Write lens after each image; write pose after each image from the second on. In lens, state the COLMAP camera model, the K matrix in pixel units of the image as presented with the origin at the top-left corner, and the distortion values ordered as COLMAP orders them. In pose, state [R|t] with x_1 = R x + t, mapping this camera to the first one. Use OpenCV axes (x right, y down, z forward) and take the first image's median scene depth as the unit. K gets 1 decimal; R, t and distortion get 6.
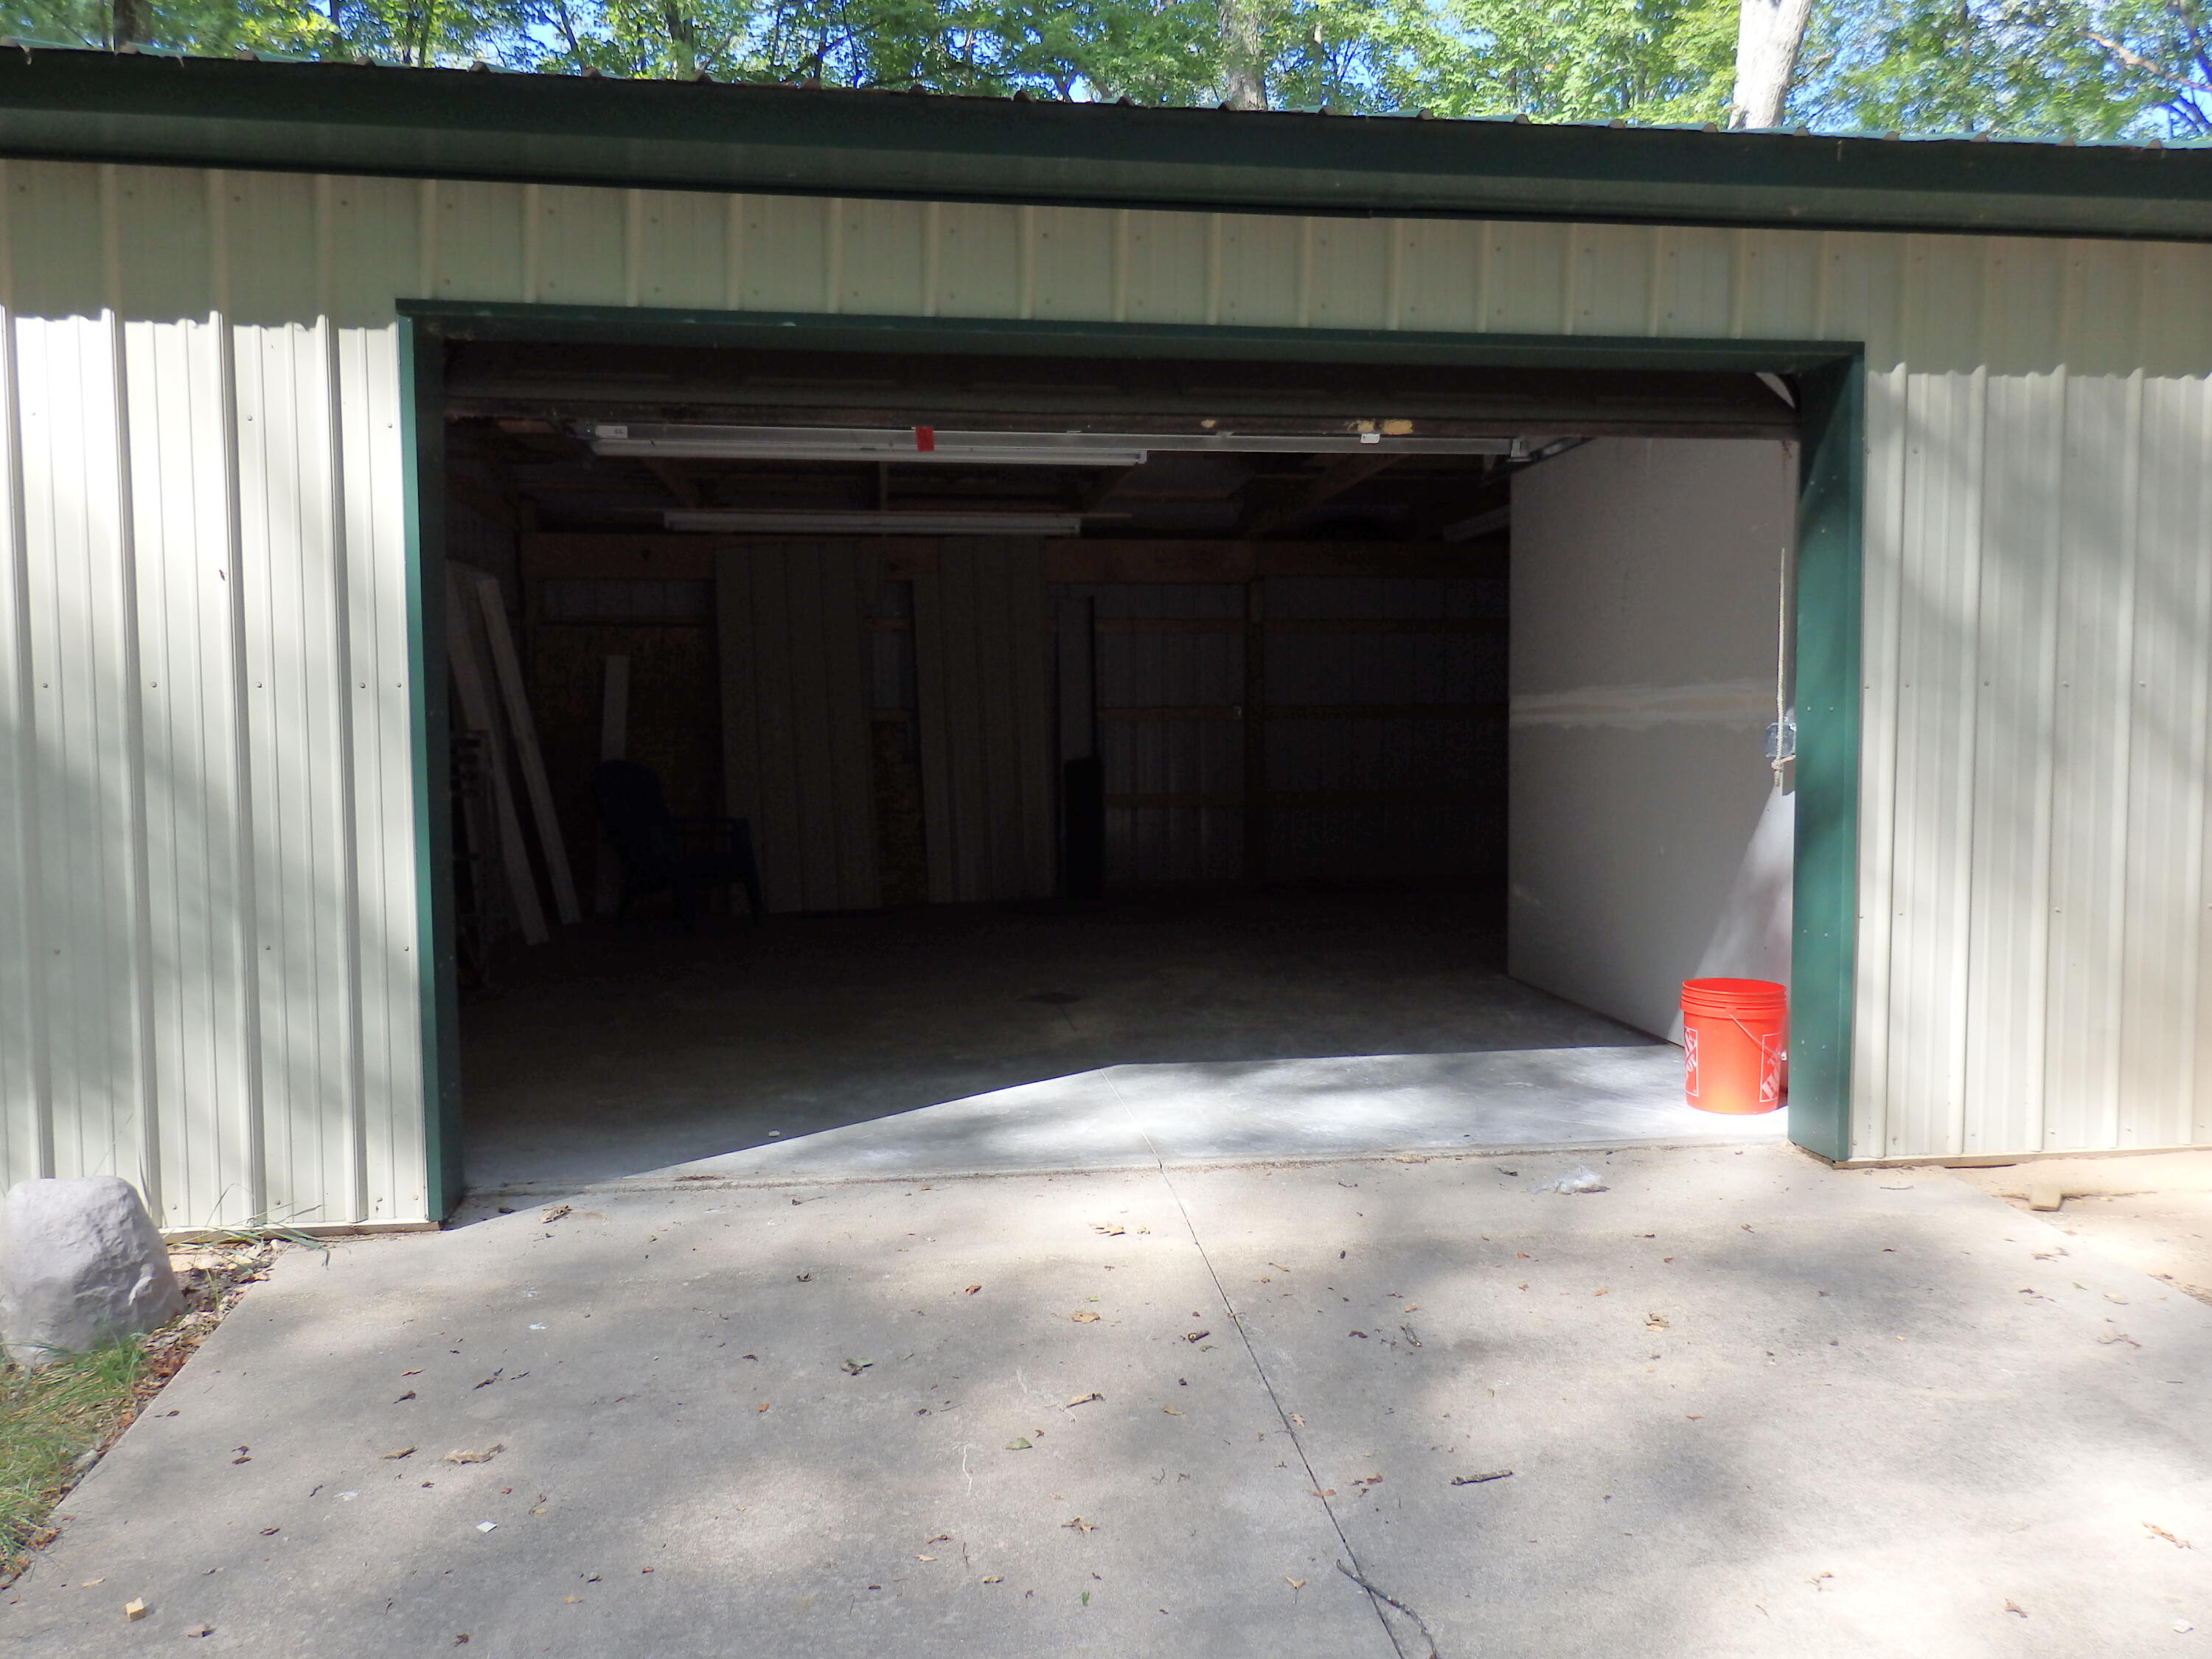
lens RADIAL K [[1627.8, 0, 1106.0], [0, 1627.8, 829.5], [0, 0, 1]] dist [0.012655, 0.001083]
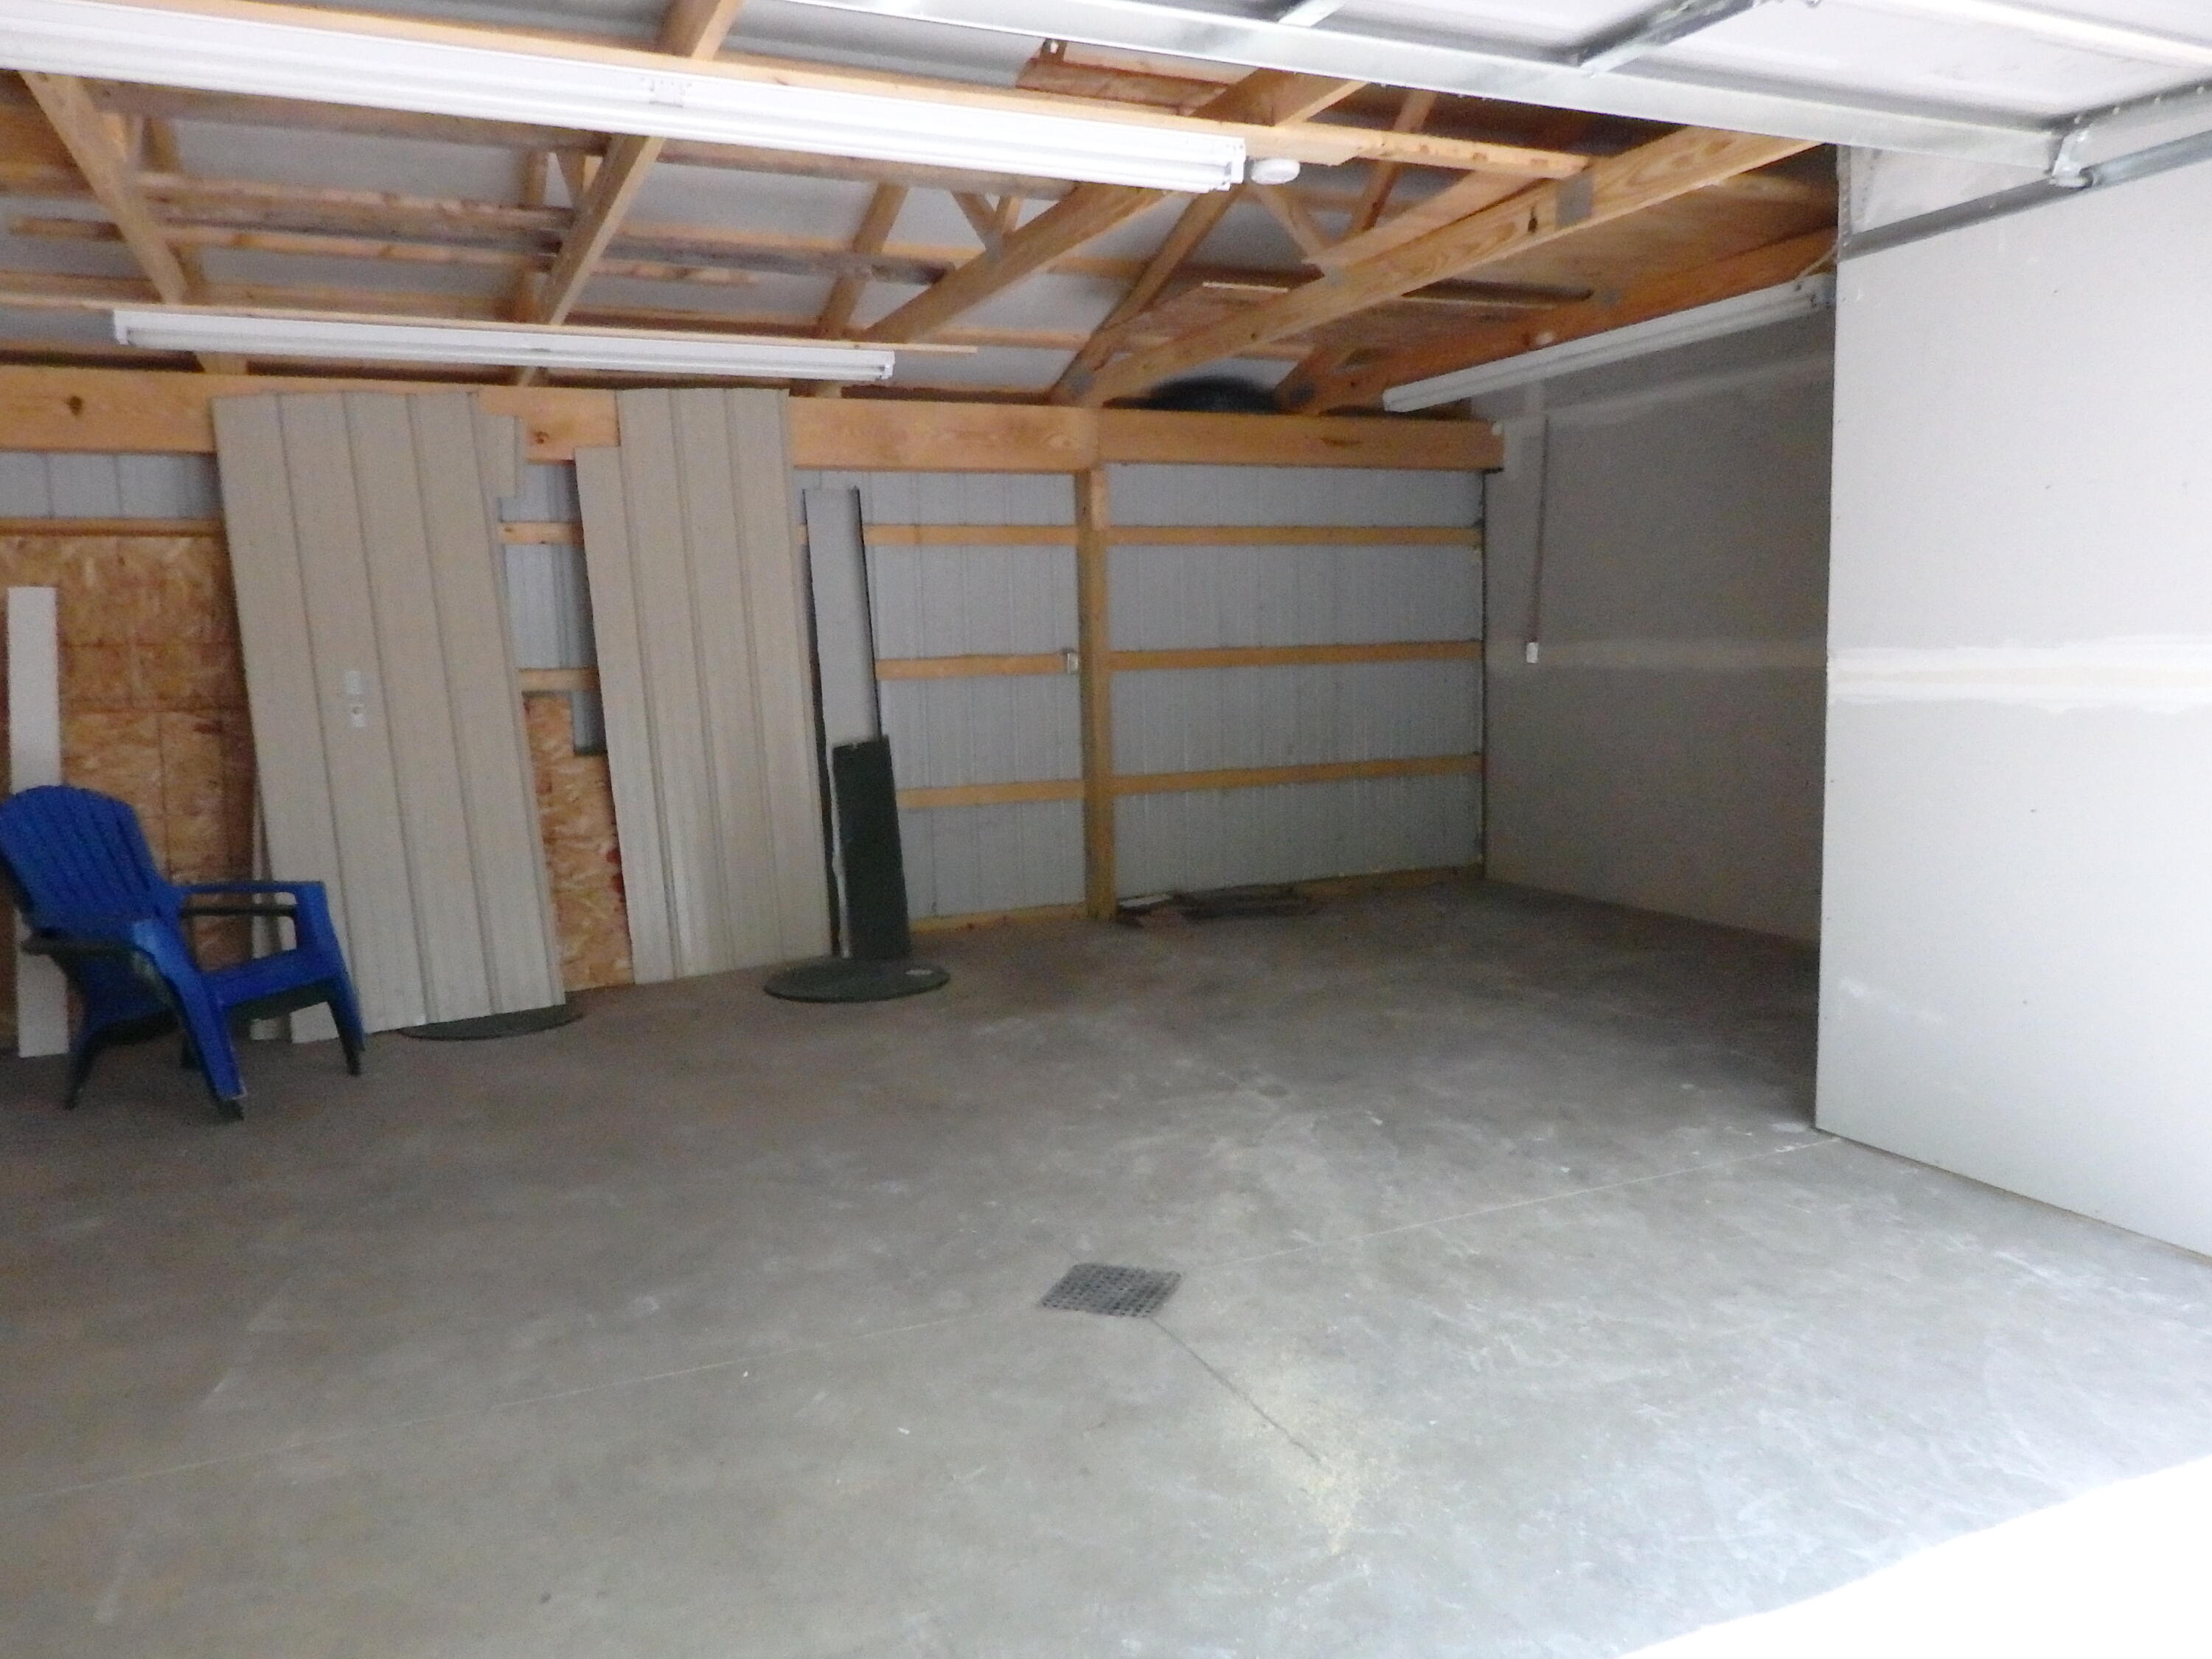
lens RADIAL K [[1627.8, 0, 1106.0], [0, 1627.8, 829.5], [0, 0, 1]] dist [0.012655, 0.001083]
pose [[0.958958, -0.051088, 0.278907, -0.107606], [0.037525, 0.997849, 0.053757, -0.040242], [-0.281054, -0.041085, 0.958812, 0.356643]]
